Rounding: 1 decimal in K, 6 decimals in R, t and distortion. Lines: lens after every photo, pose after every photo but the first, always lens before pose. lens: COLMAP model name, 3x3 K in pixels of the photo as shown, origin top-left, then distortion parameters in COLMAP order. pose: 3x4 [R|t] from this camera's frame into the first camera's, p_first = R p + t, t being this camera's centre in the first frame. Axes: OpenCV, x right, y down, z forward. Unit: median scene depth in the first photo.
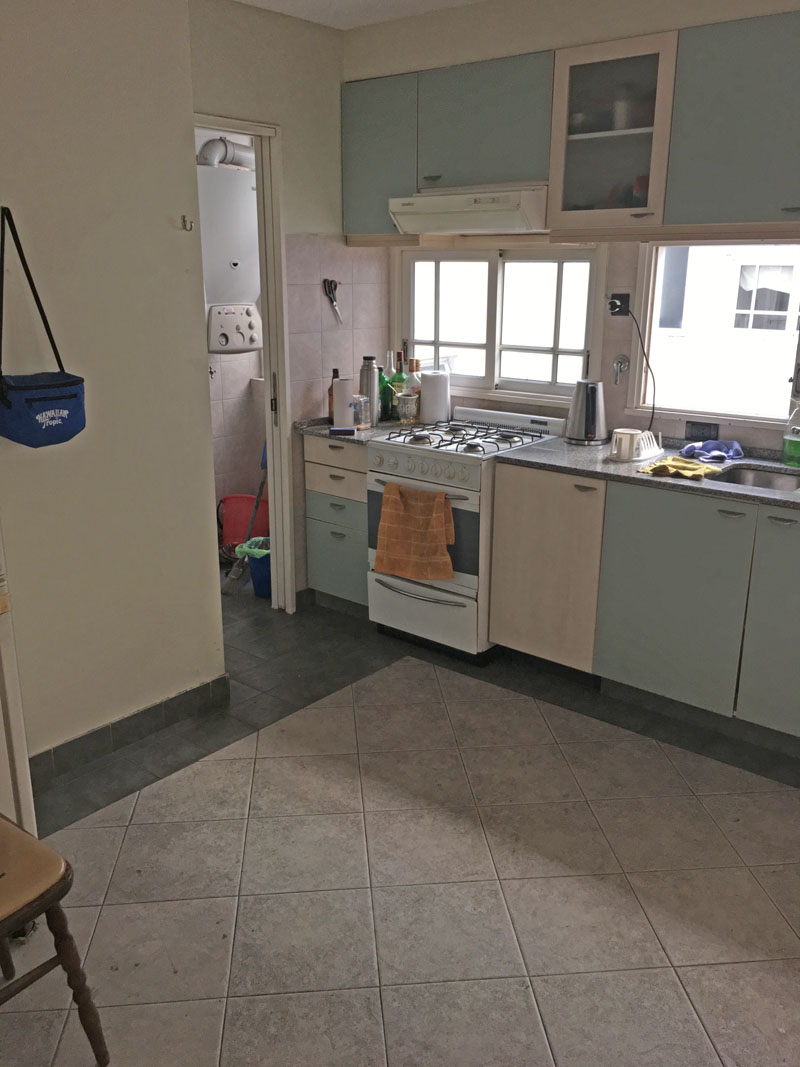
lens RADIAL K [[916.6, 0, 400.3], [0, 916.6, 531.4], [0, 0, 1]] dist [0.065798, -0.050708]
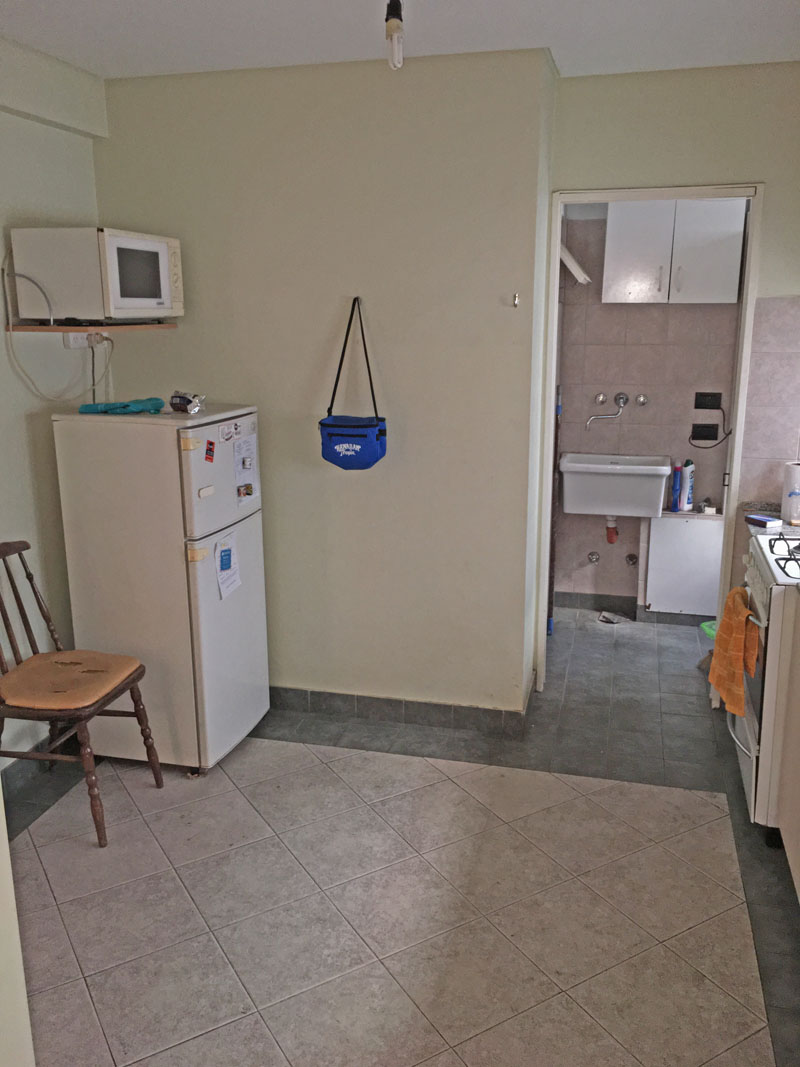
lens RADIAL K [[916.6, 0, 400.9], [0, 916.6, 534.0], [0, 0, 1]] dist [0.065798, -0.050708]
pose [[0.426668, 0.216292, -0.878164, 0.831324], [-0.244230, 0.962463, 0.118393, -0.174871], [0.870808, 0.163960, 0.463477, 0.448616]]
